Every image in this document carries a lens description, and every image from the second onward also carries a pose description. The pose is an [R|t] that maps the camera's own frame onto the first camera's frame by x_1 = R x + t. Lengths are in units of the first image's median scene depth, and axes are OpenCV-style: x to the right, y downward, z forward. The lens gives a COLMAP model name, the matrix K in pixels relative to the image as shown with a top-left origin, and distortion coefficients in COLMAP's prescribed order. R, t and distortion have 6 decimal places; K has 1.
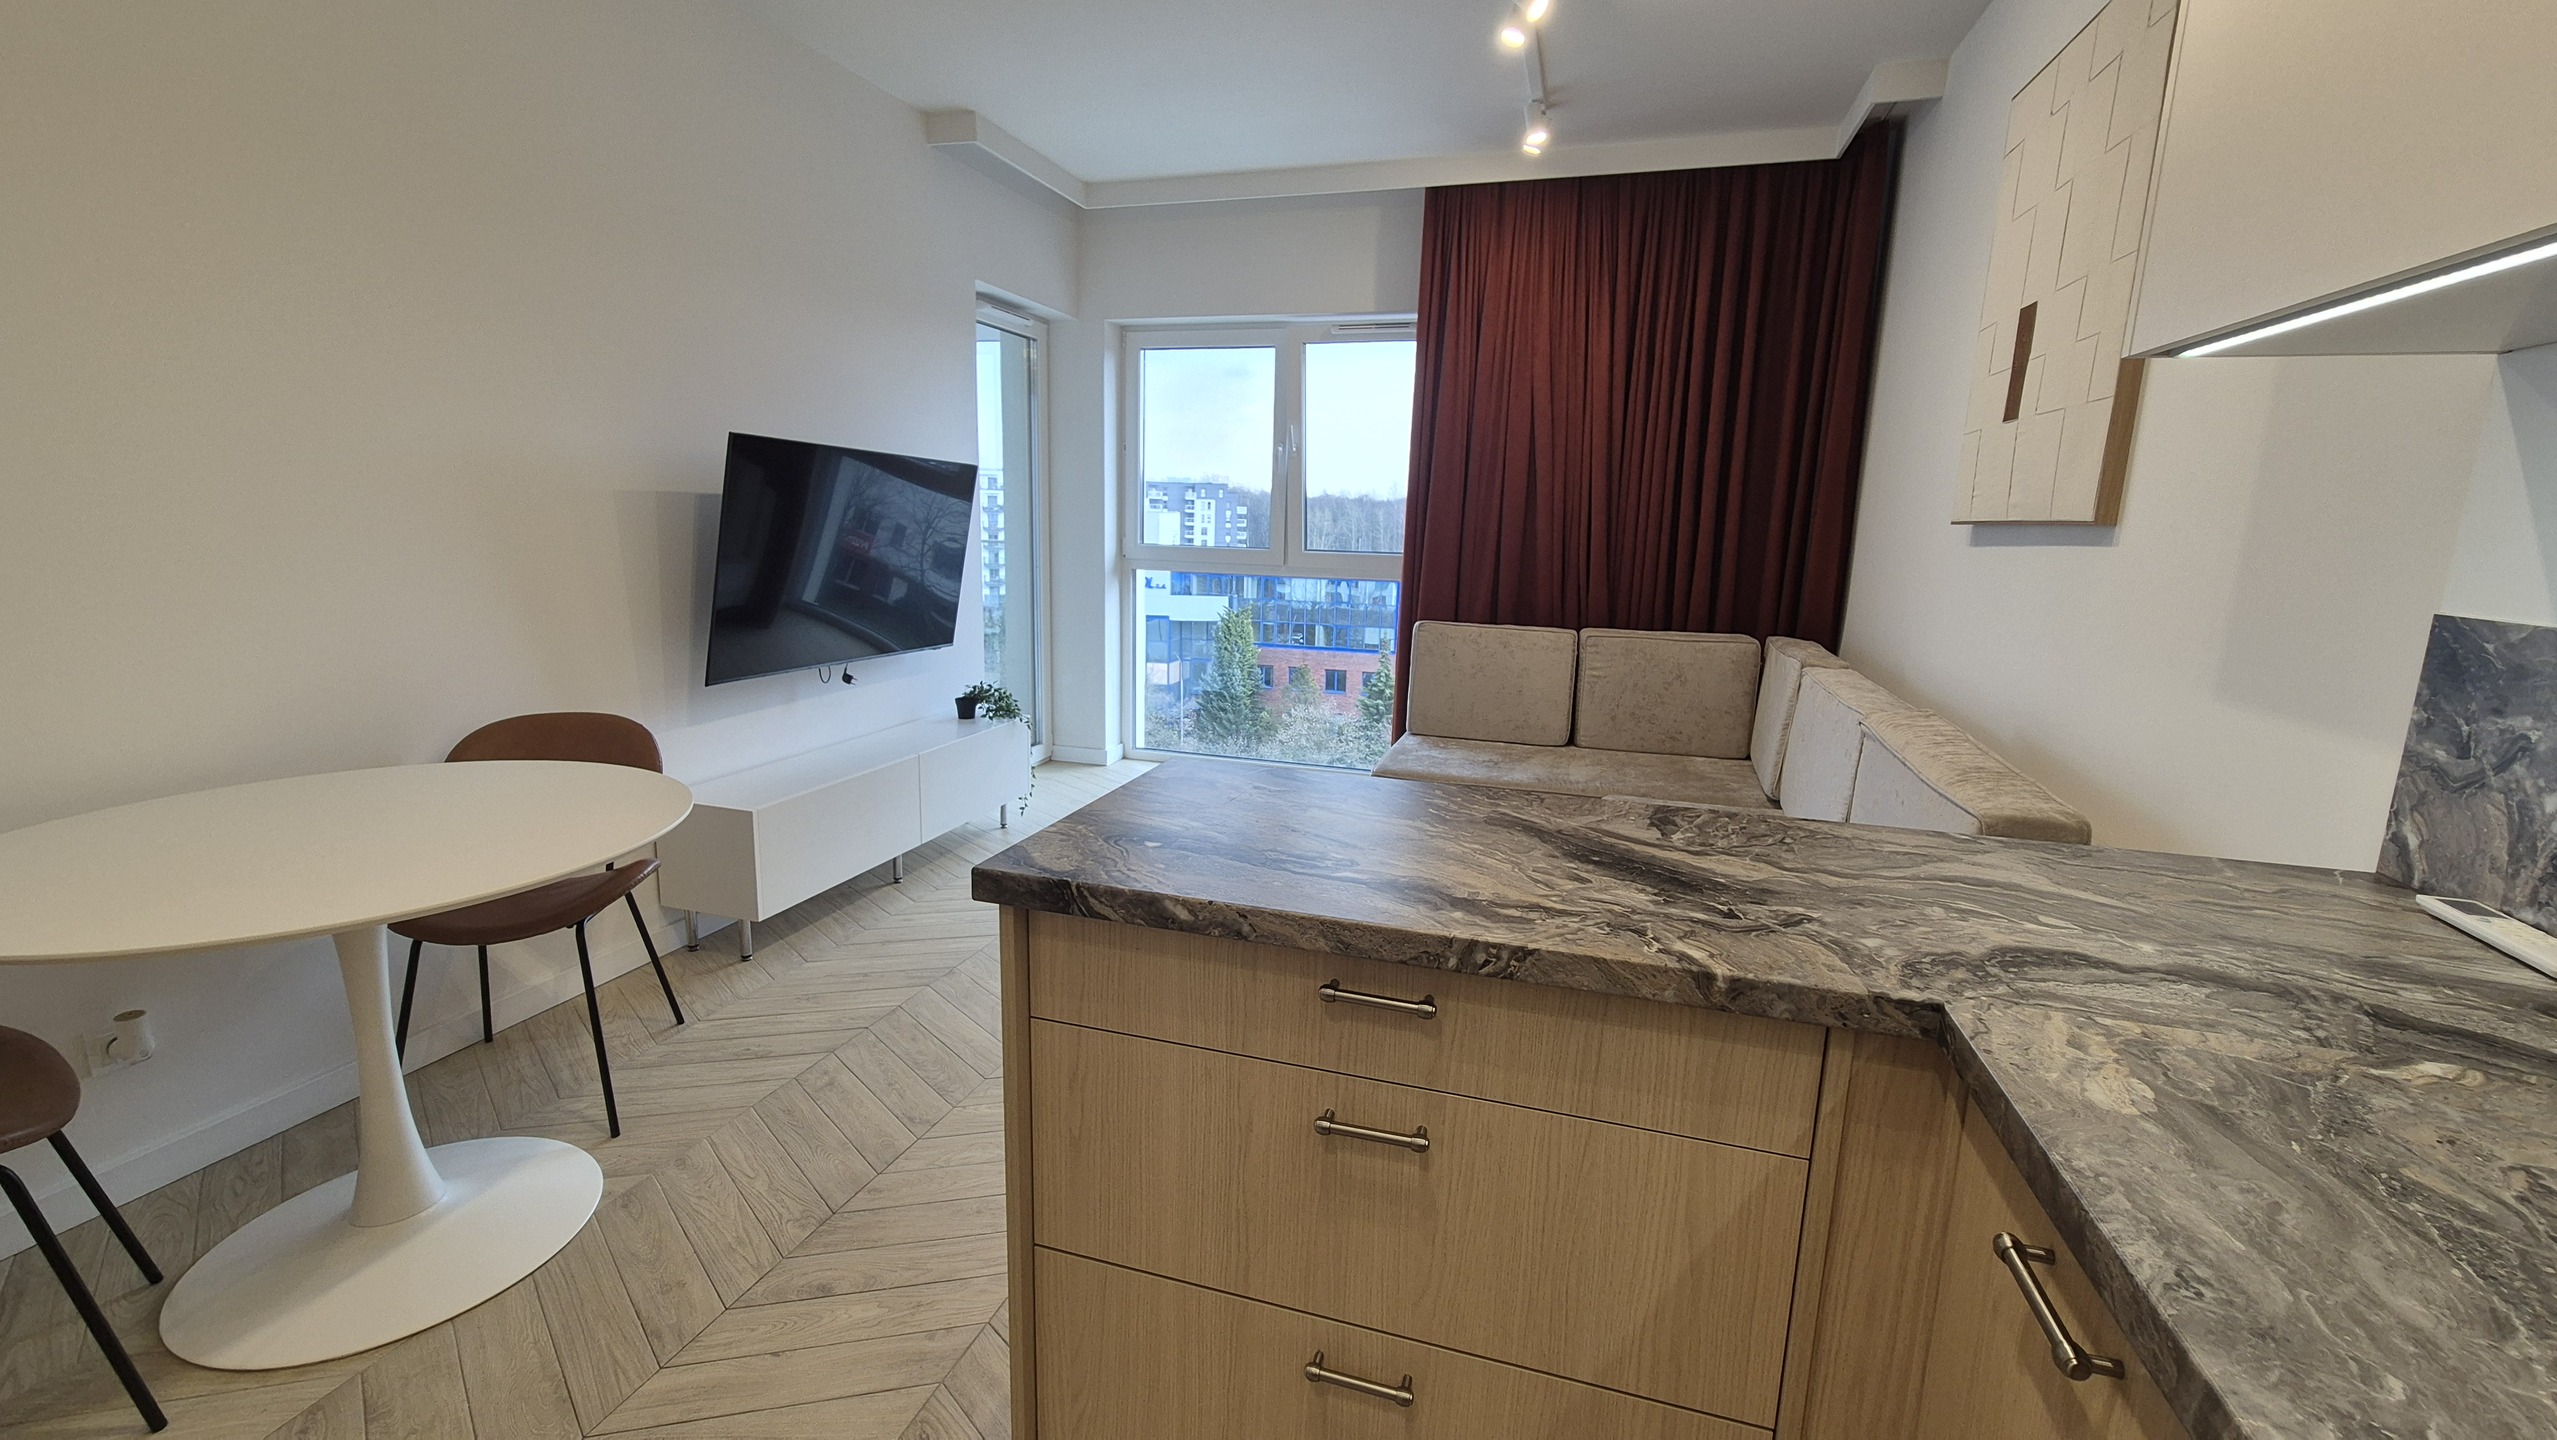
lens RADIAL K [[1057.0, 0, 1270.7], [0, 1057.0, 709.4], [0, 0, 1]] dist [-0.000591, 0.000775]
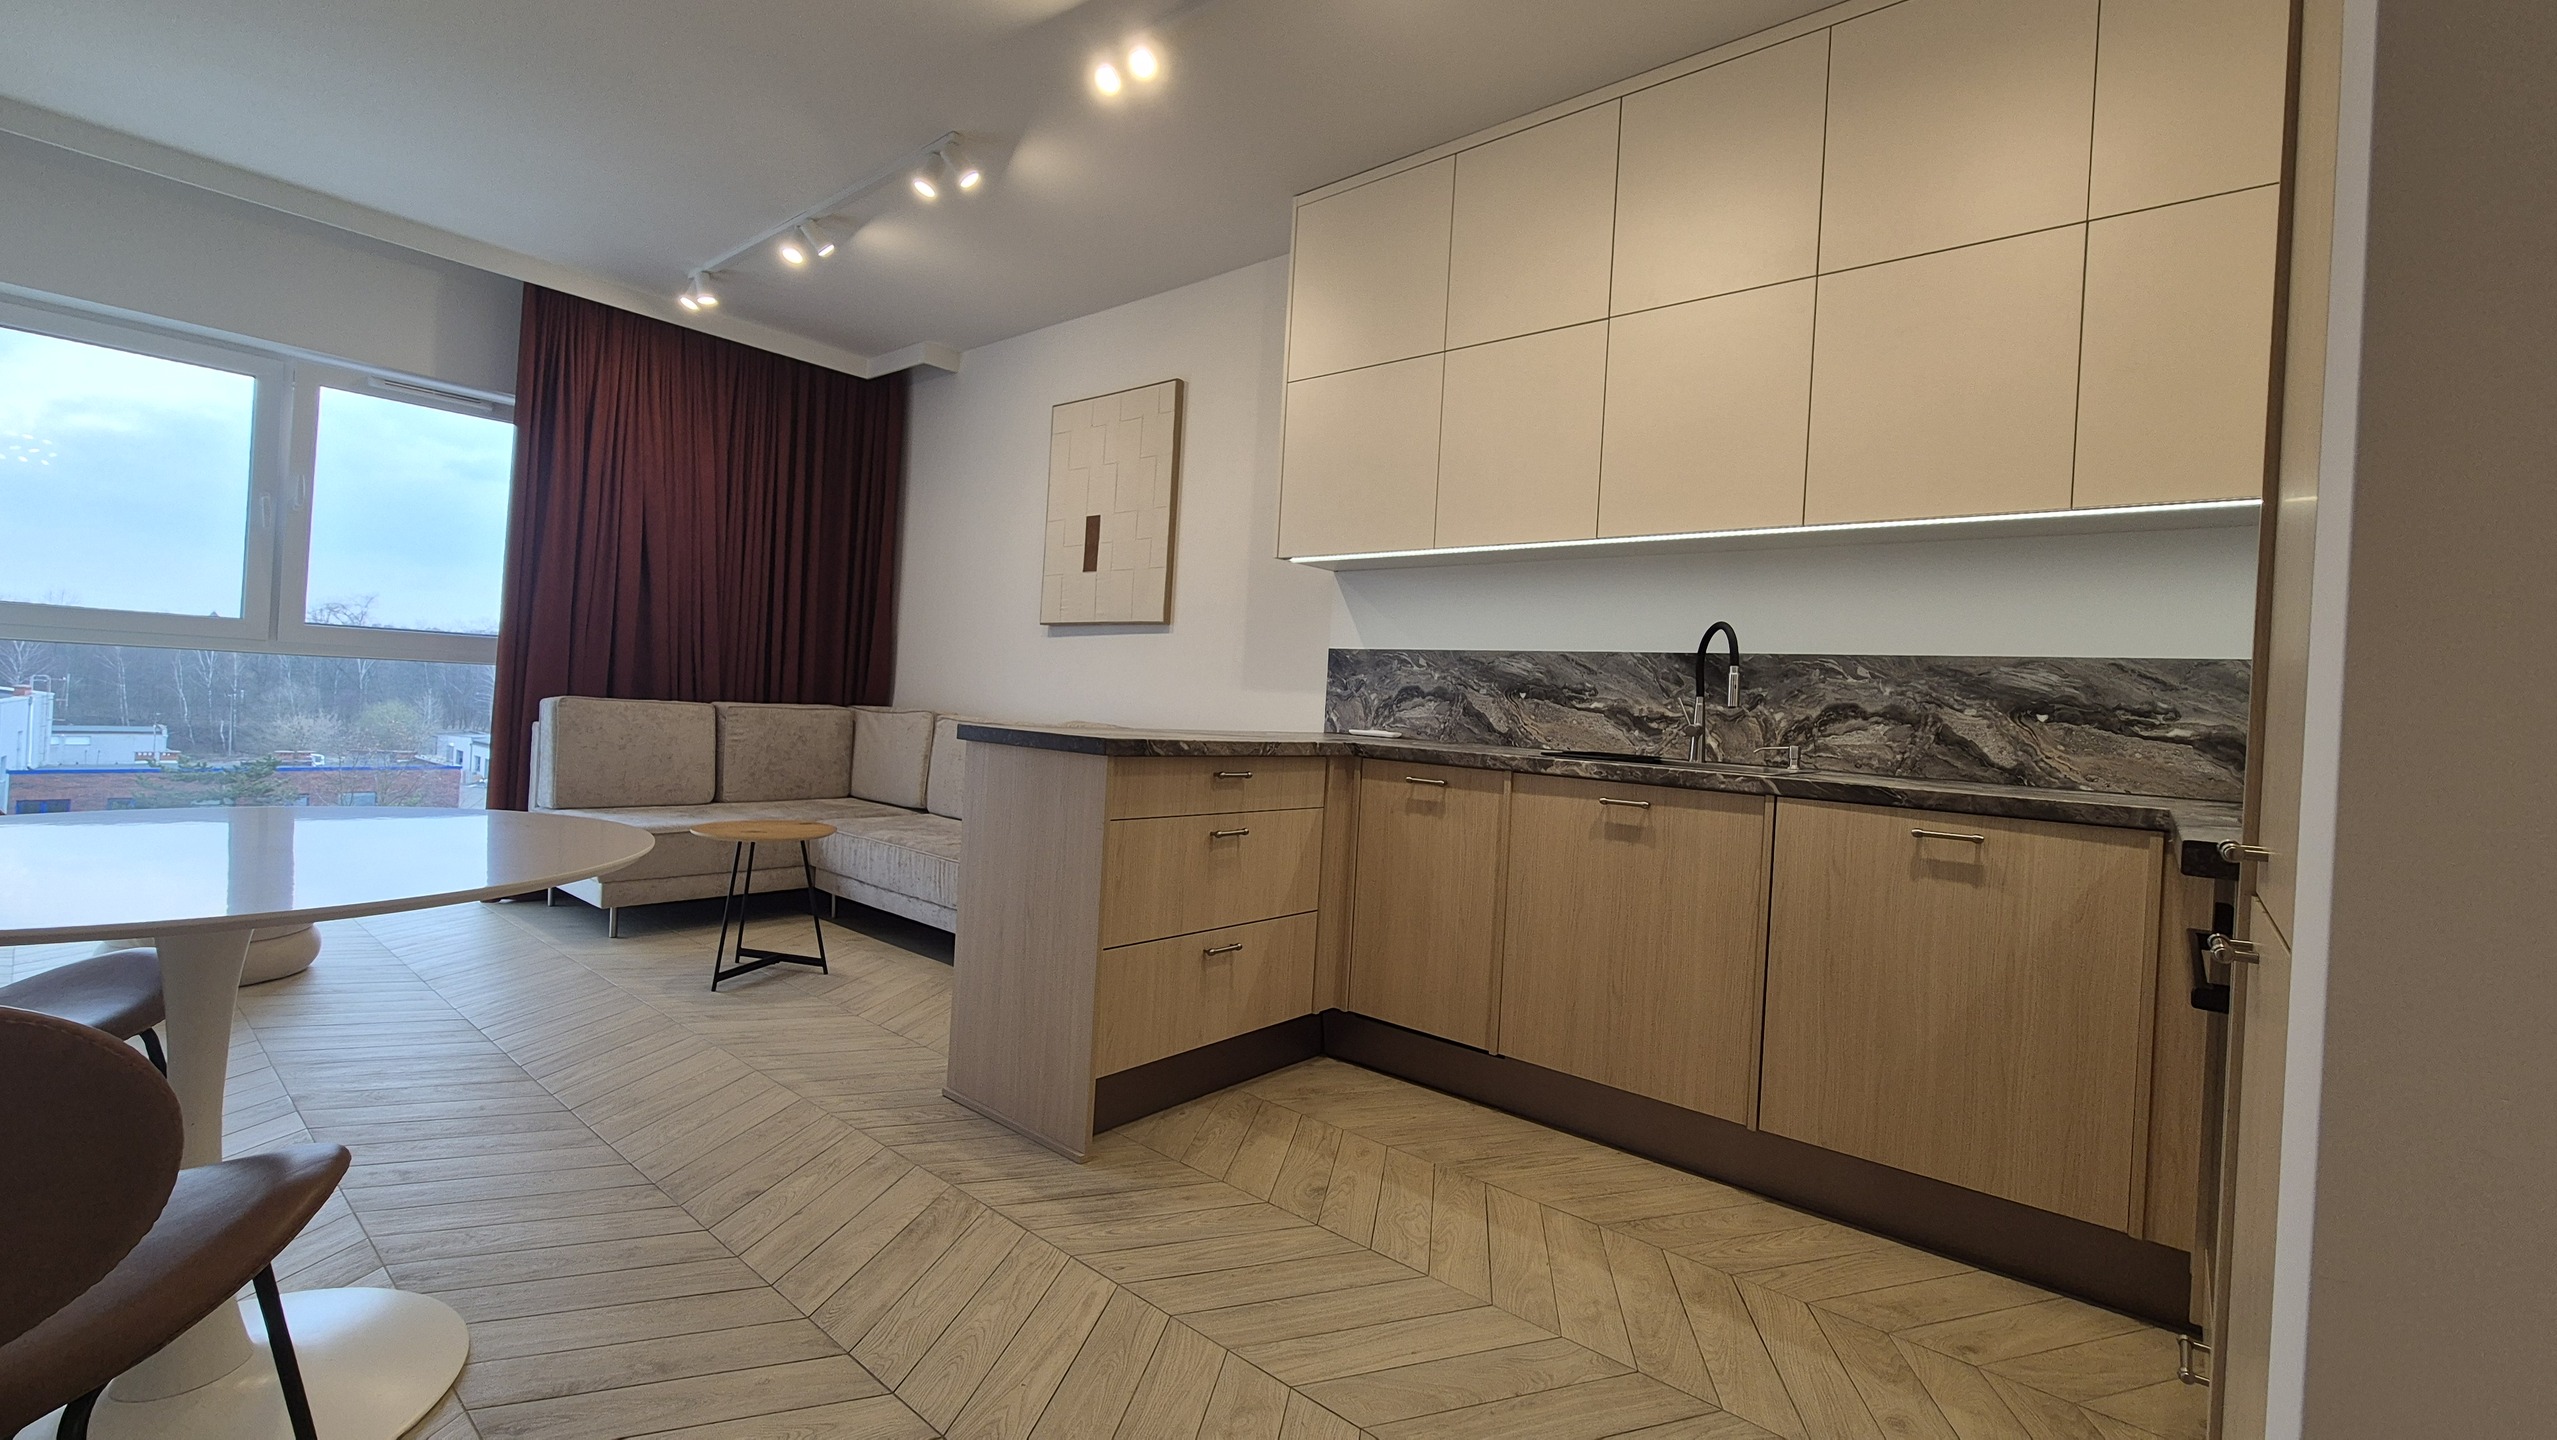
lens RADIAL K [[1057.0, 0, 1281.0], [0, 1057.0, 704.1], [0, 0, 1]] dist [-0.000591, 0.000775]
pose [[0.384922, -0.001178, 0.922948, -0.584021], [0.124005, 0.990998, -0.050452, 0.067312], [-0.914581, 0.133870, 0.381603, -0.021972]]
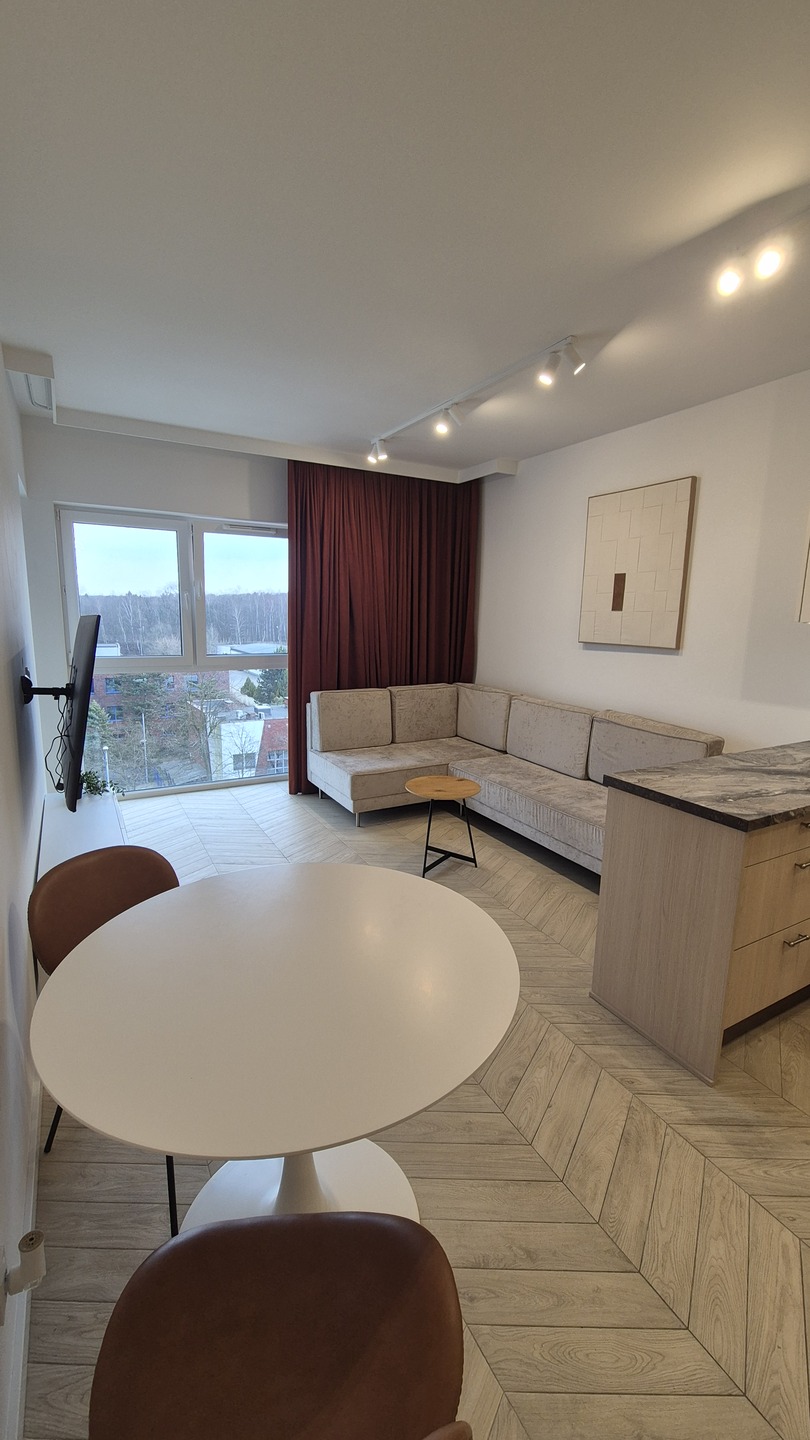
lens RADIAL K [[596.5, 0, 410.9], [0, 596.5, 717.3], [0, 0, 1]] dist [0.003716, -0.002121]
pose [[0.682996, -0.136124, 0.717626, -0.577118], [0.127757, 0.989599, 0.066123, -0.097016], [-0.719163, 0.046520, 0.693283, 0.156658]]
